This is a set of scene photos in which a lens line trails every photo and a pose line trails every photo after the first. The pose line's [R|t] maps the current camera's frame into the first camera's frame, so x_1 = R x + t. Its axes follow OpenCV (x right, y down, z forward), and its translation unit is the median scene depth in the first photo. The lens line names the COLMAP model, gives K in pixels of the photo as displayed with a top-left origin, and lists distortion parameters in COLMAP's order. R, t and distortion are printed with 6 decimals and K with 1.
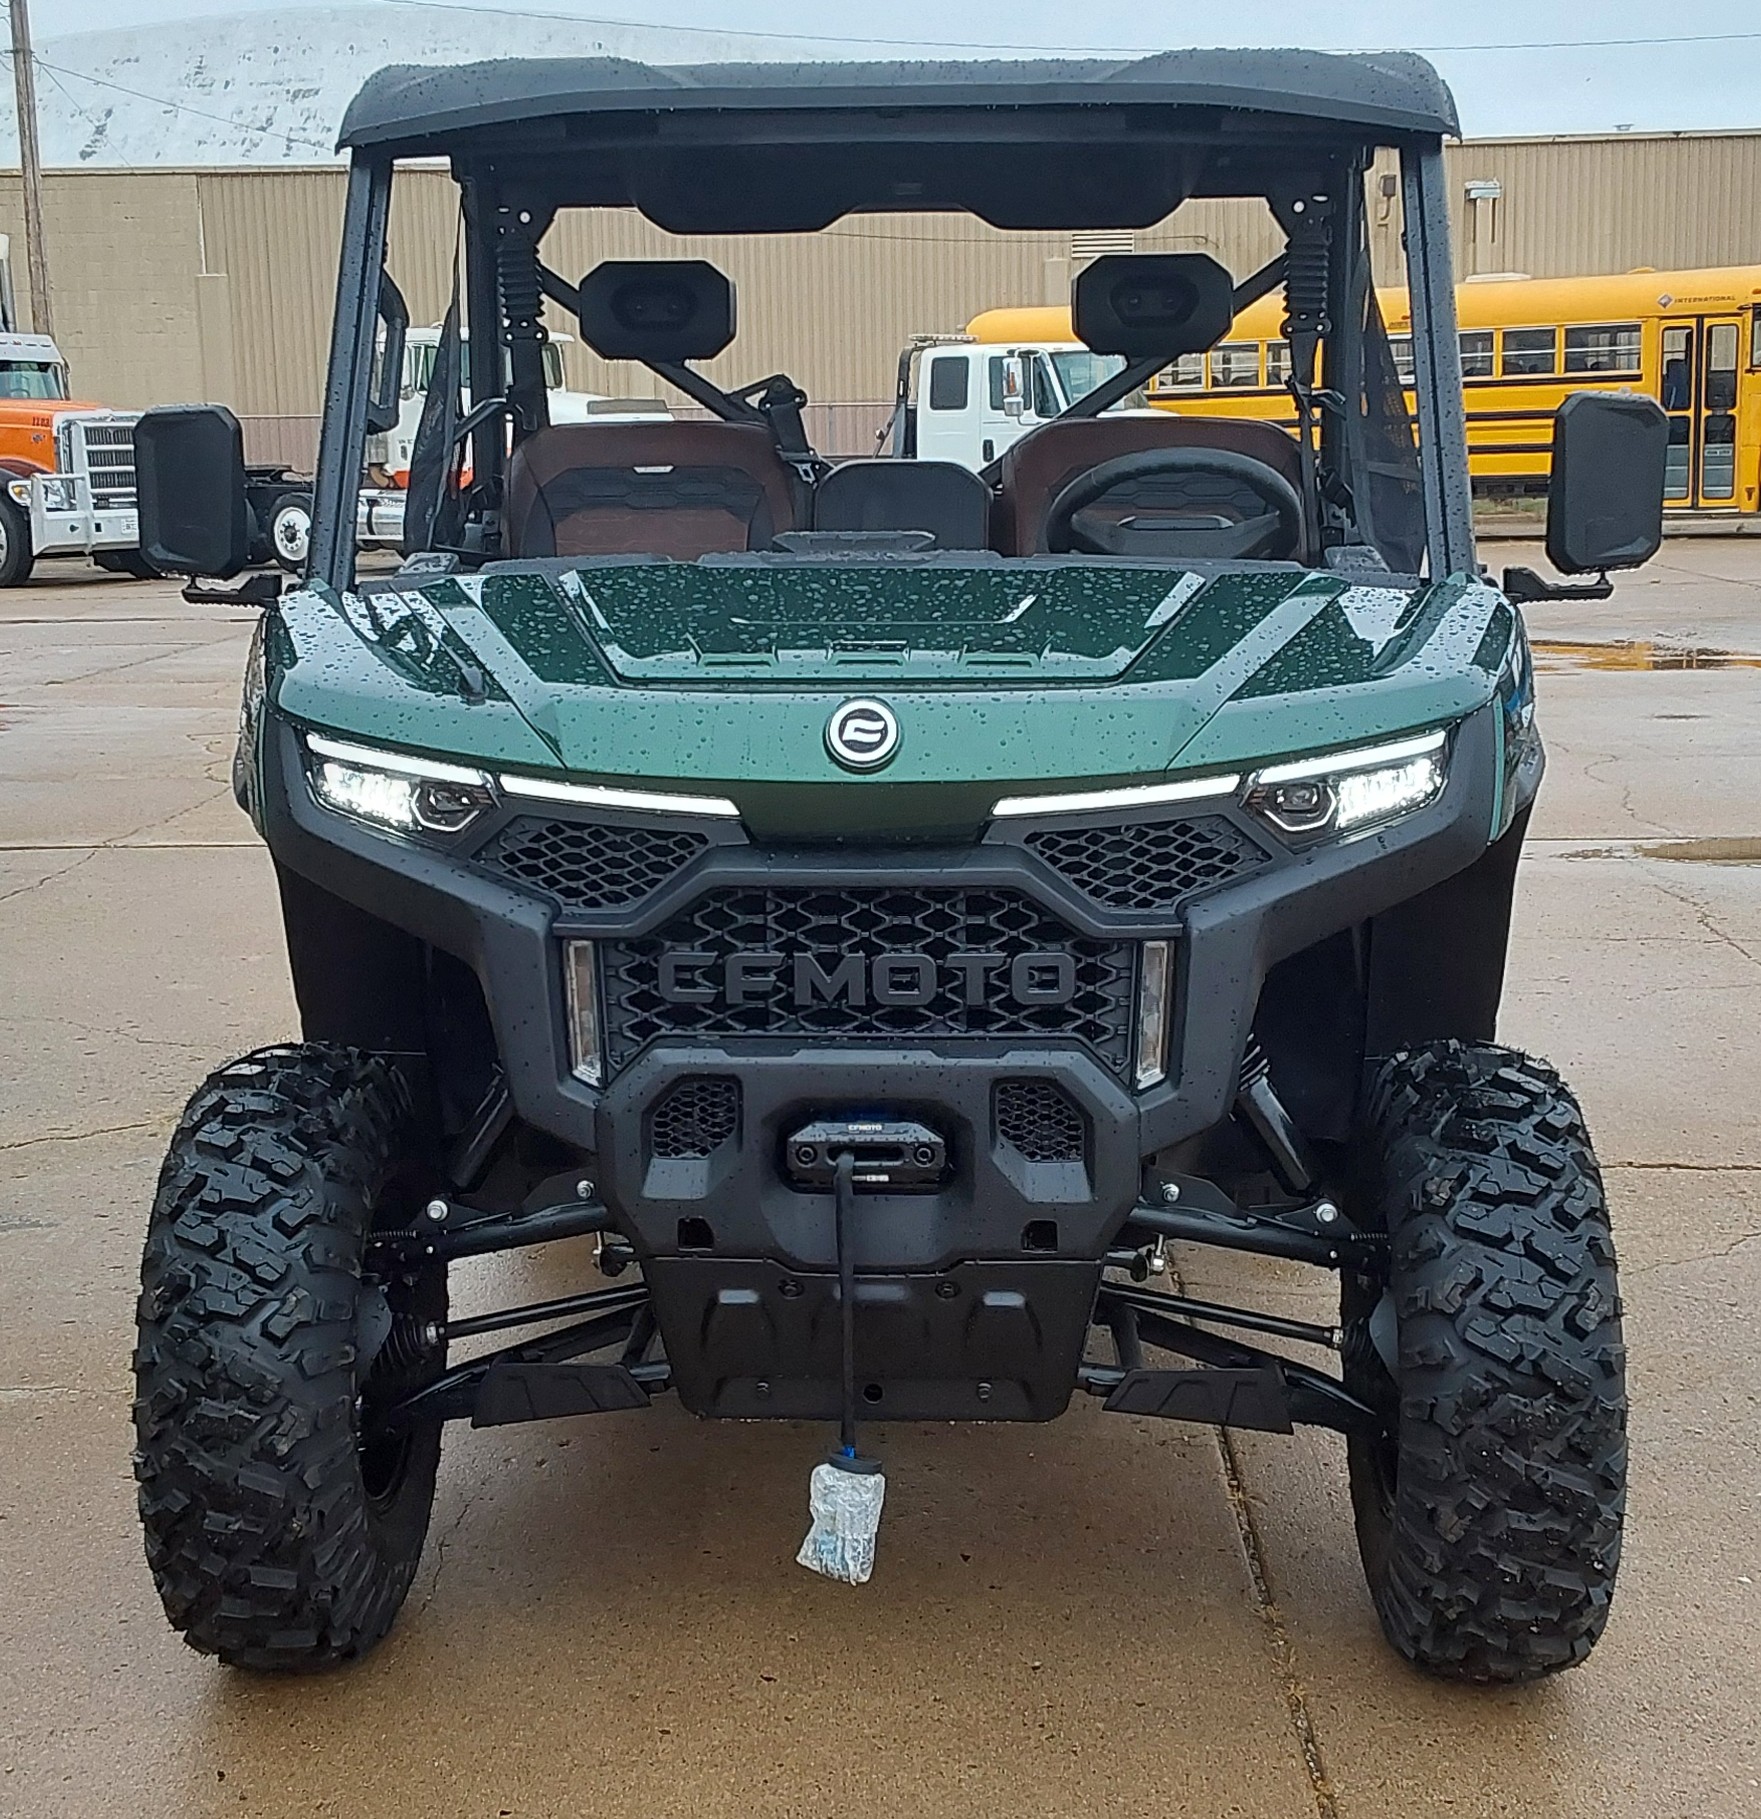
lens RADIAL K [[2758.4, 0, 880.5], [0, 2758.4, 909.5], [0, 0, 1]] dist [0.034962, -0.038936]
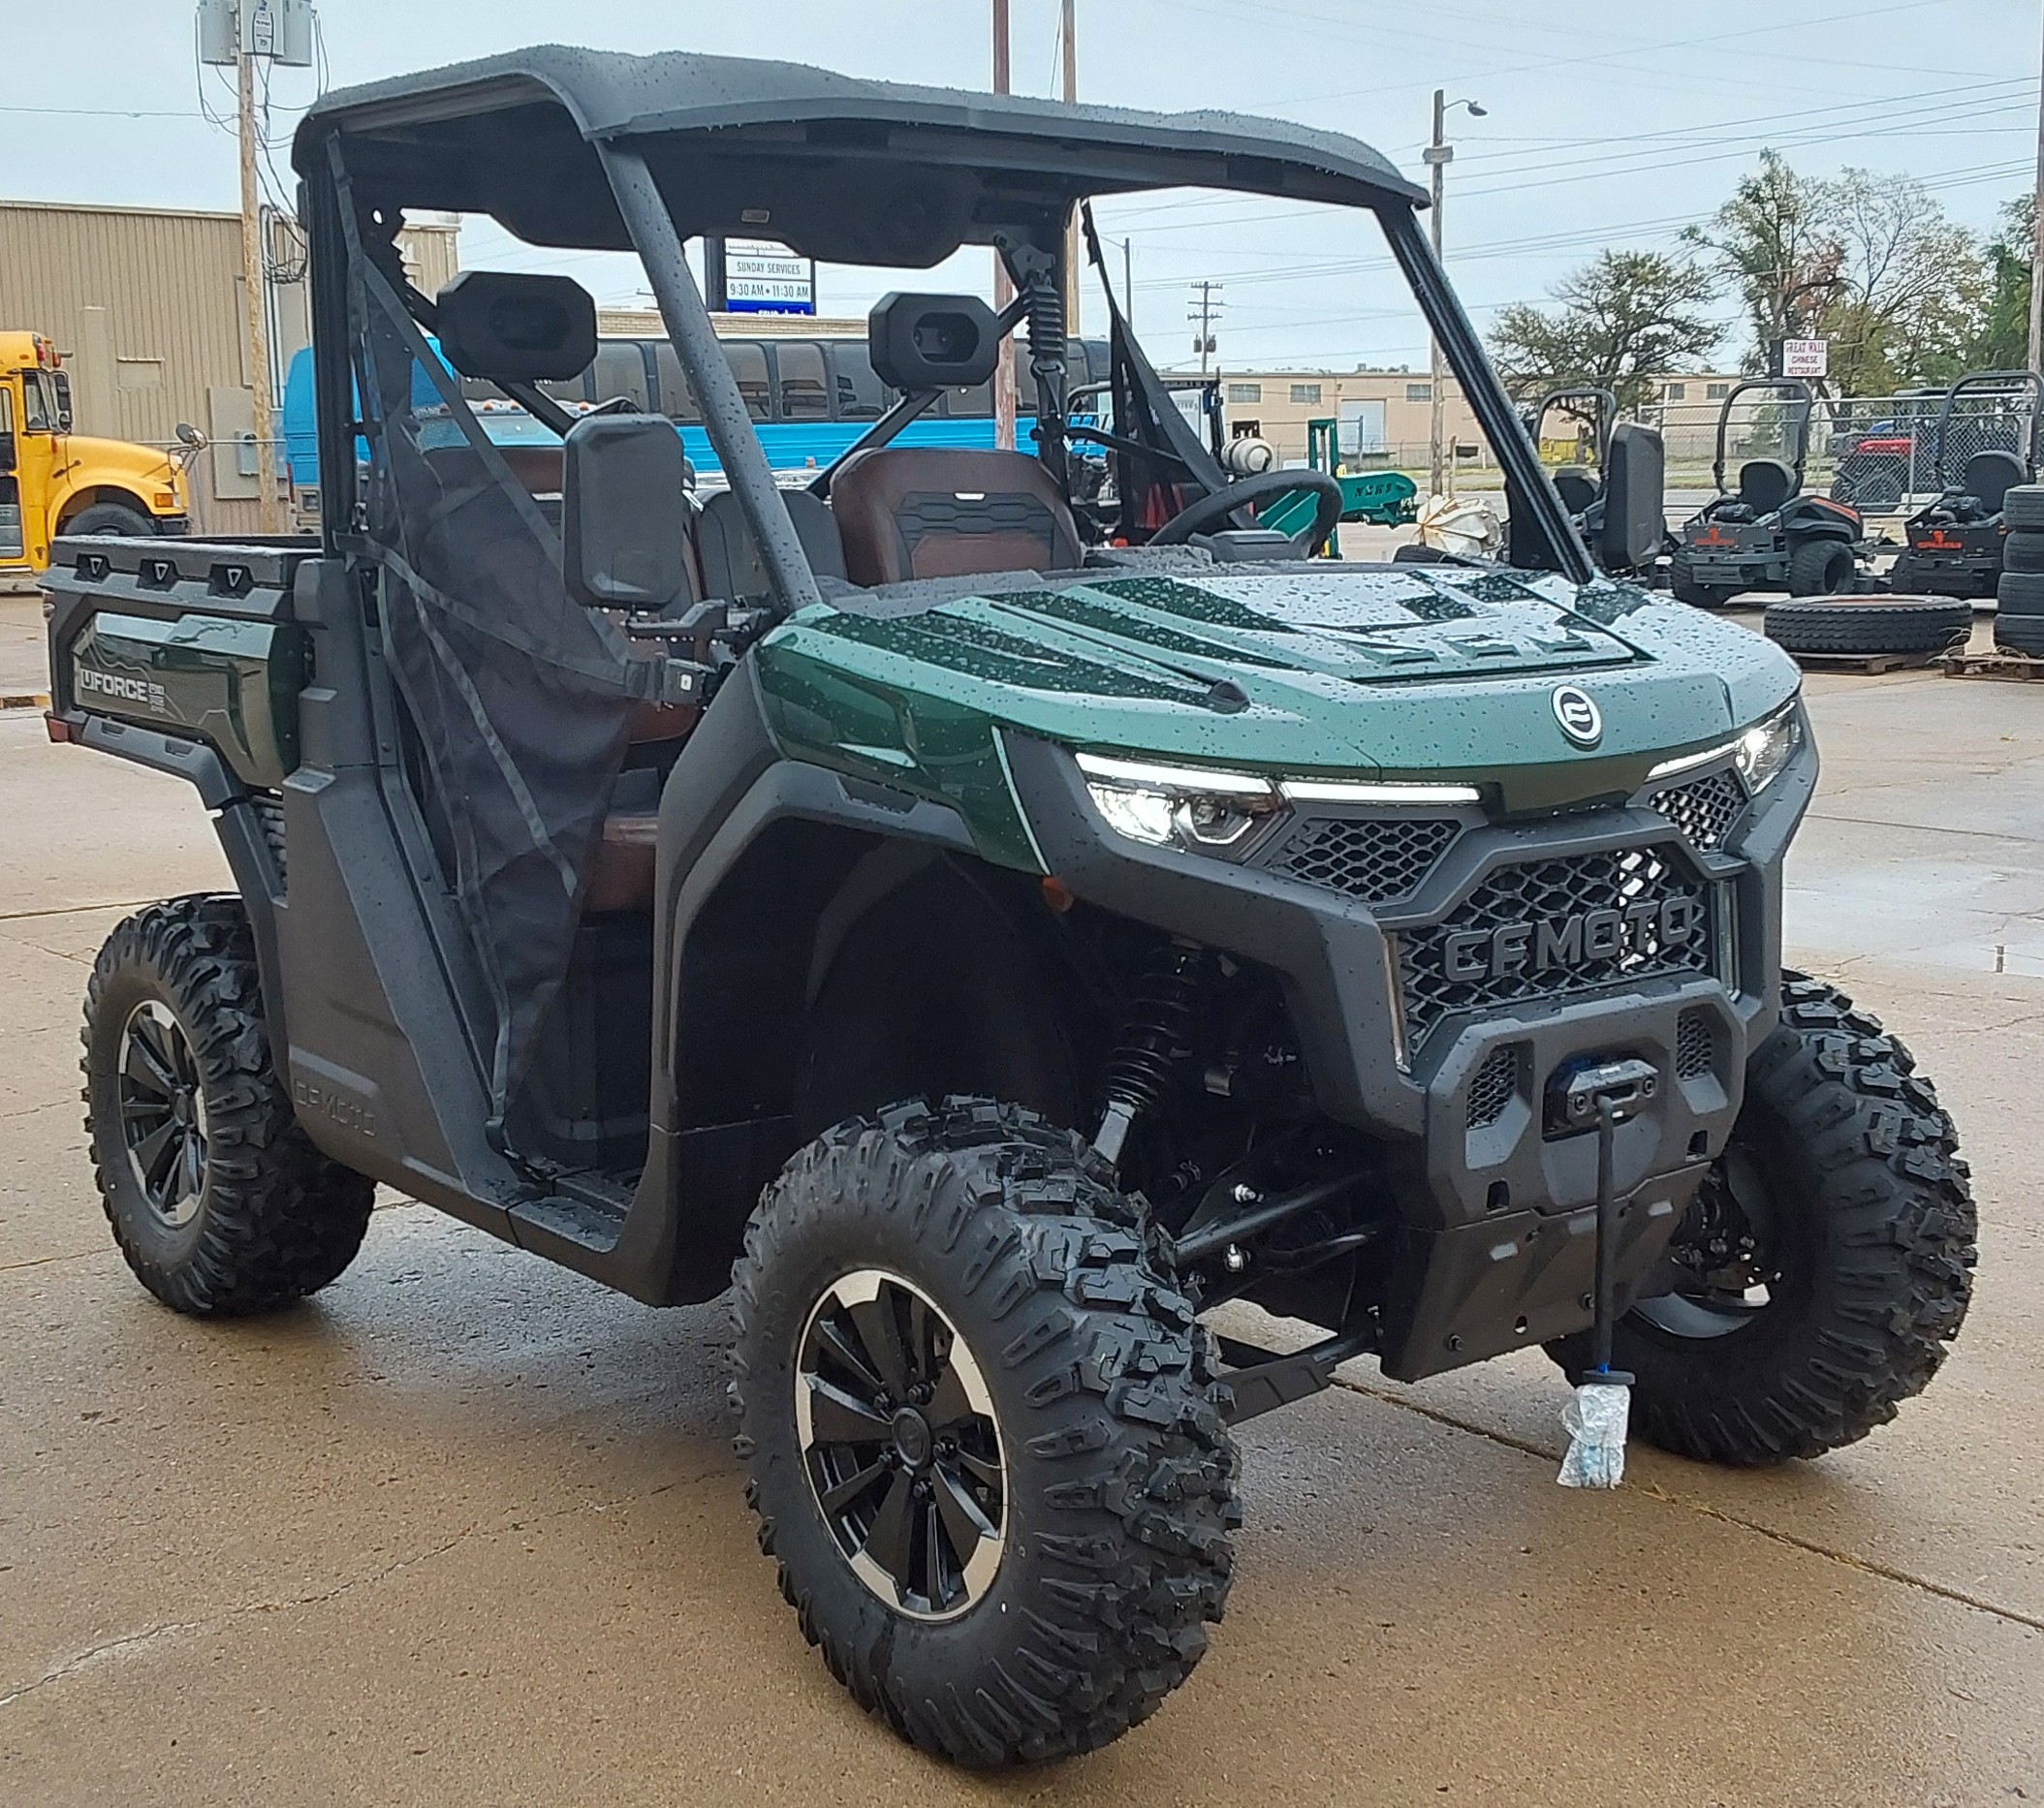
lens RADIAL K [[2635.1, 0, 1022.0], [0, 2635.1, 904.0], [0, 0, 1]] dist [0.041938, 0.041256]
pose [[0.749255, -0.101947, 0.654388, -0.852902], [0.114330, 0.993157, 0.023820, -0.038498], [-0.652339, 0.056969, 0.755783, 0.344764]]
